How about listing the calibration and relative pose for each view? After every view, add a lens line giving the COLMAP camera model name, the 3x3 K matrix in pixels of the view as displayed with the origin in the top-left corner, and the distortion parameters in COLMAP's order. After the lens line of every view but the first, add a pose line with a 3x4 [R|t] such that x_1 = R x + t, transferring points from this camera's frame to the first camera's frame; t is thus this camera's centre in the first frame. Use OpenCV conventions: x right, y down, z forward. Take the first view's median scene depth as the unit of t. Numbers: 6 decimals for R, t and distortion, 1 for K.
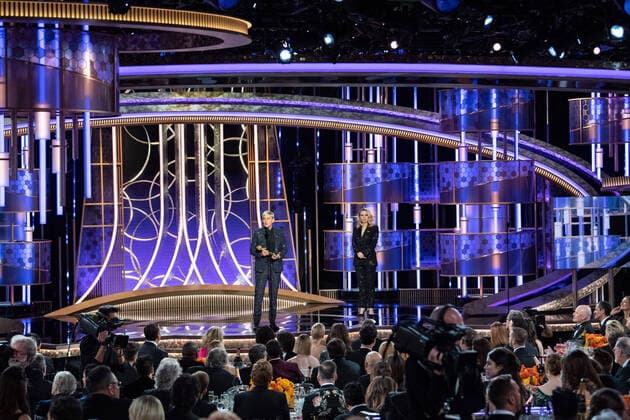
lens RADIAL K [[1890.2, 0, 315.0], [0, 1890.2, 210.0], [0, 0, 1]] dist [0.595625, -0.081010]
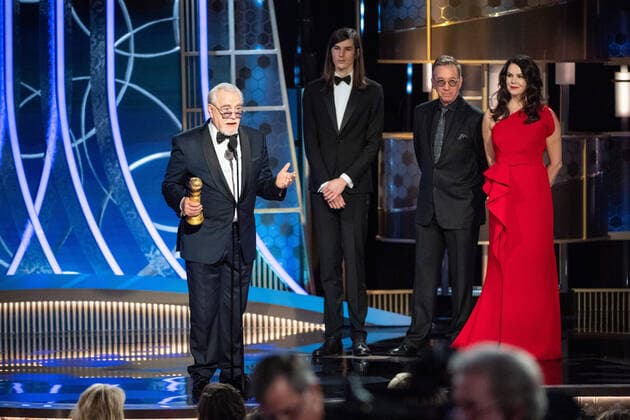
lens RADIAL K [[3909.7, 0, 315.0], [0, 3909.7, 210.0], [0, 0, 1]] dist [-0.452758, -11.227149]
pose [[0.999950, 0.005998, -0.007952, -0.001604], [-0.005841, 0.999791, 0.019609, 0.010956], [0.008068, -0.019561, 0.999776, 0.222933]]
